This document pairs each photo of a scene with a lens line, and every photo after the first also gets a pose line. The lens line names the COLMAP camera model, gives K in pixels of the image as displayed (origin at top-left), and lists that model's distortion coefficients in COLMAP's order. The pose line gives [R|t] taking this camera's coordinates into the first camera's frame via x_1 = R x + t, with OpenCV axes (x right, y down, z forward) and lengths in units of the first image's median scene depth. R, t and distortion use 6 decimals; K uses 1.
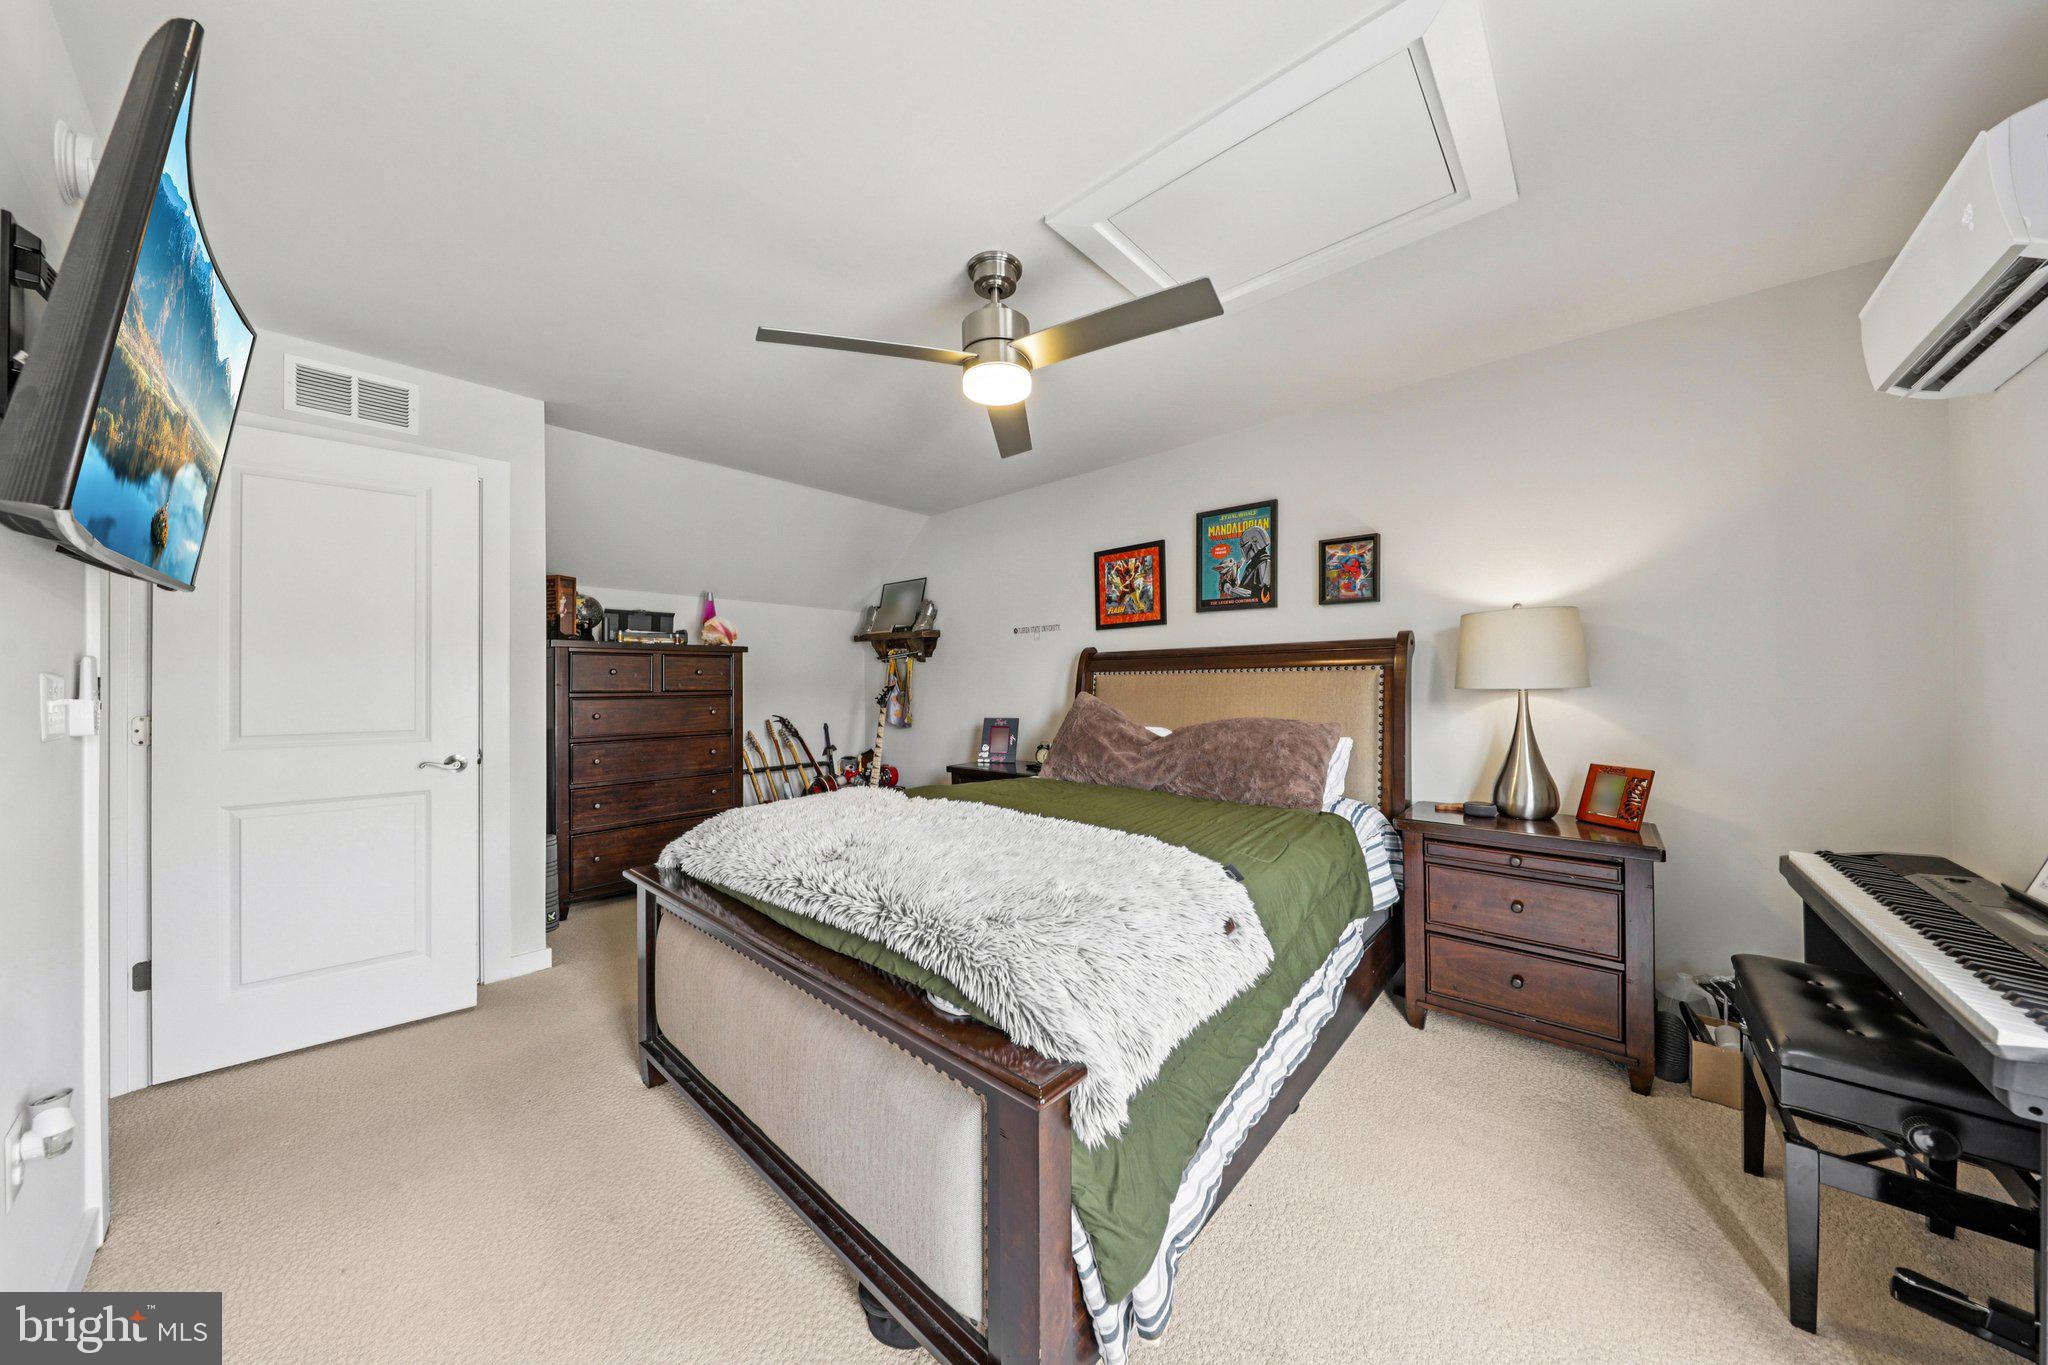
lens RADIAL K [[652.7, 0, 1029.3], [0, 652.7, 687.2], [0, 0, 1]] dist [-0.000042, -0.001912]
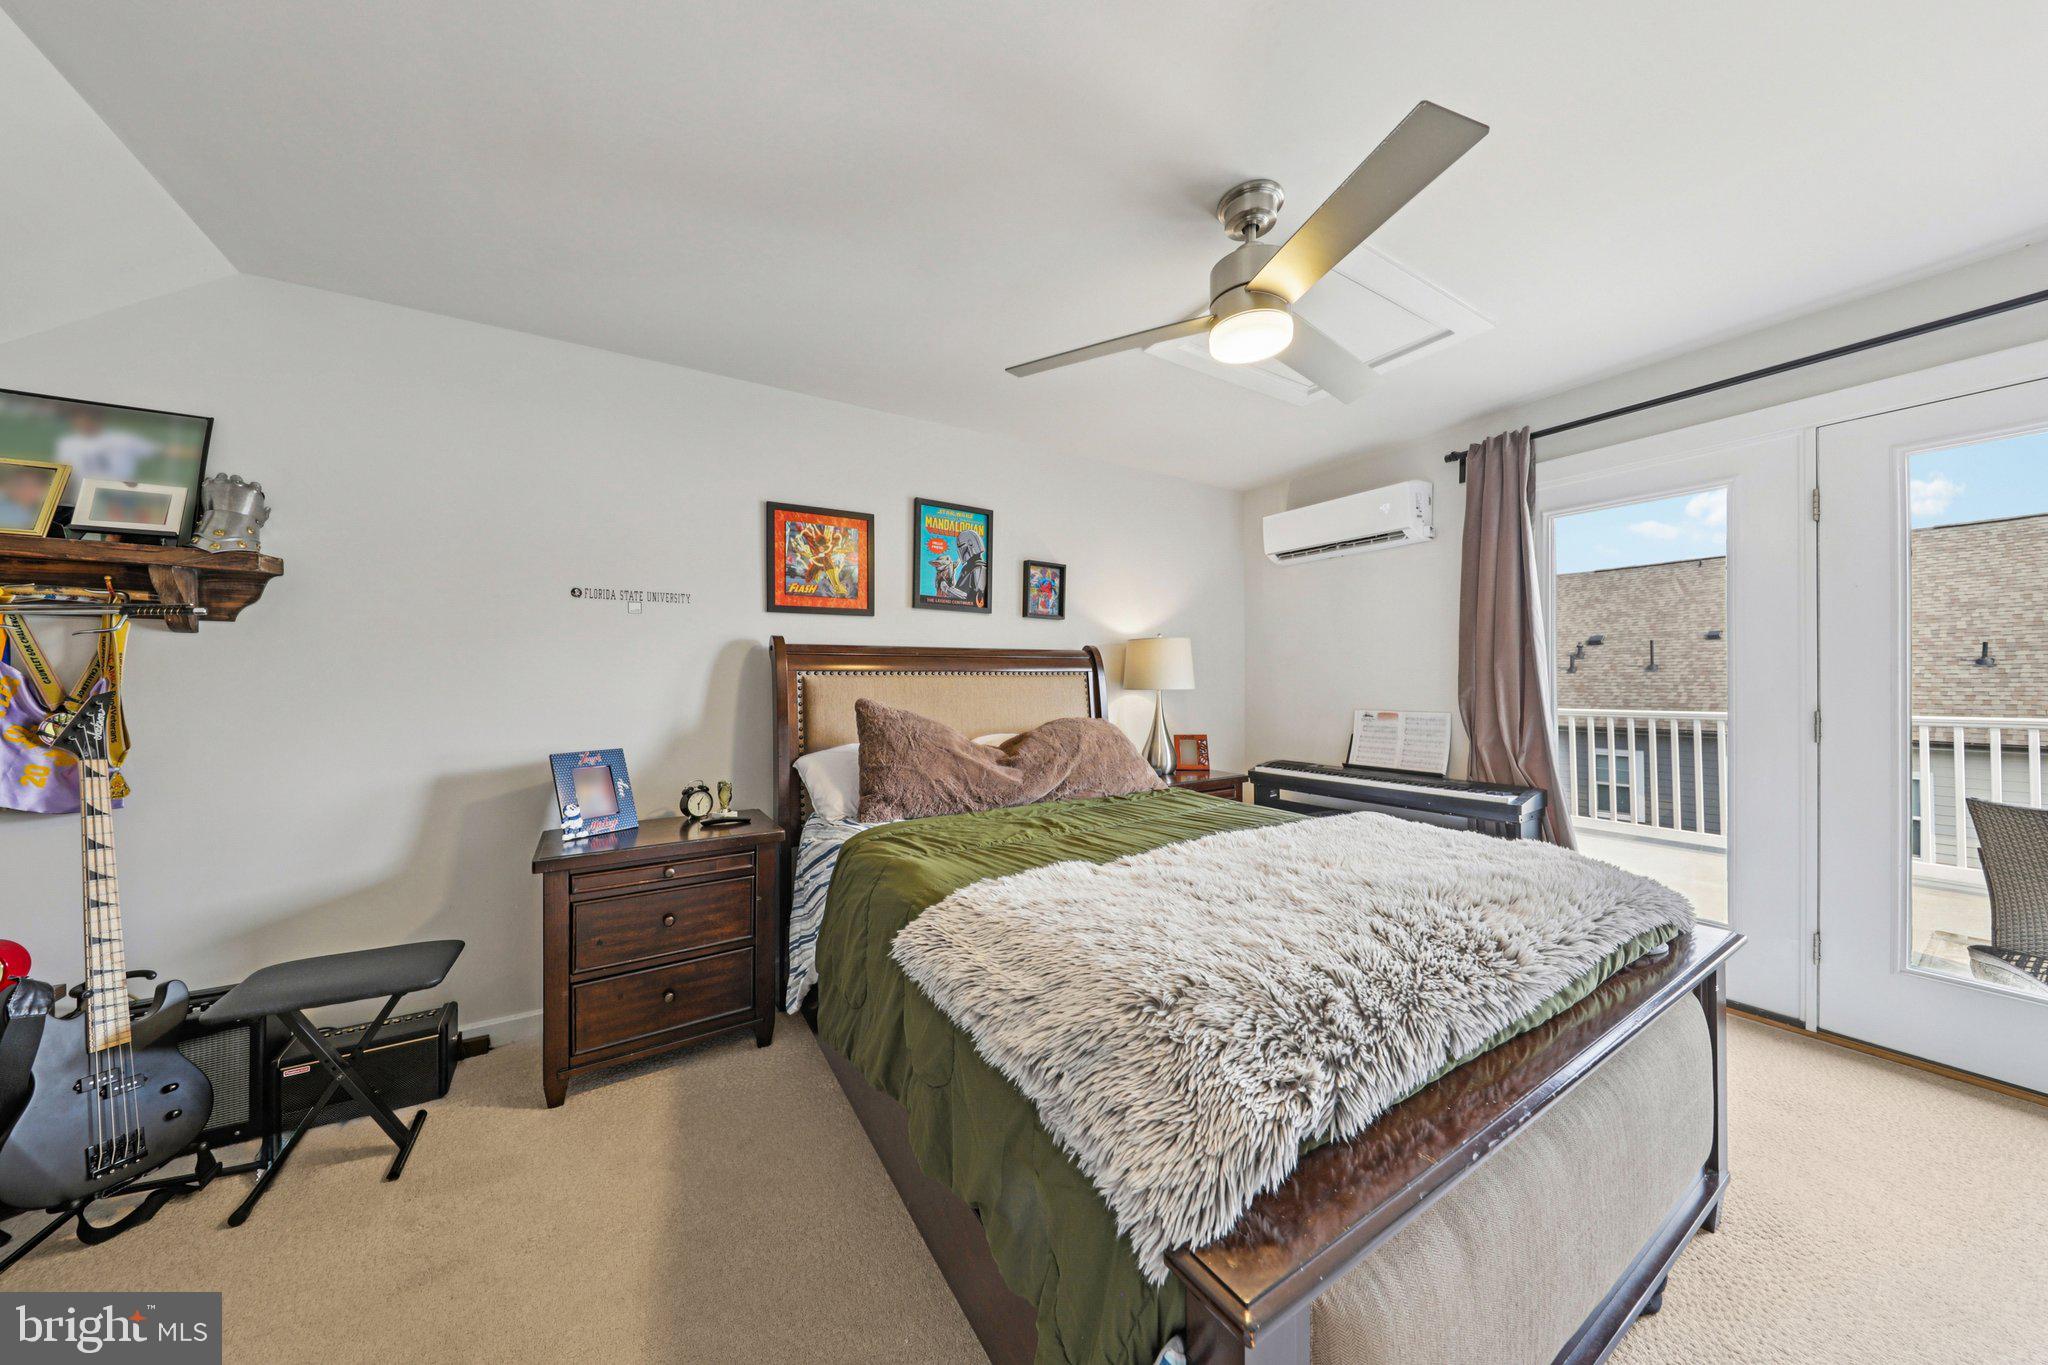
lens RADIAL K [[652.7, 0, 1029.3], [0, 652.7, 687.2], [0, 0, 1]] dist [-0.000042, -0.001912]
pose [[0.274814, 0.003417, 0.961491, -0.560426], [0.013572, 0.999880, -0.007432, 0.003633], [-0.961402, 0.015092, 0.274735, 0.604987]]
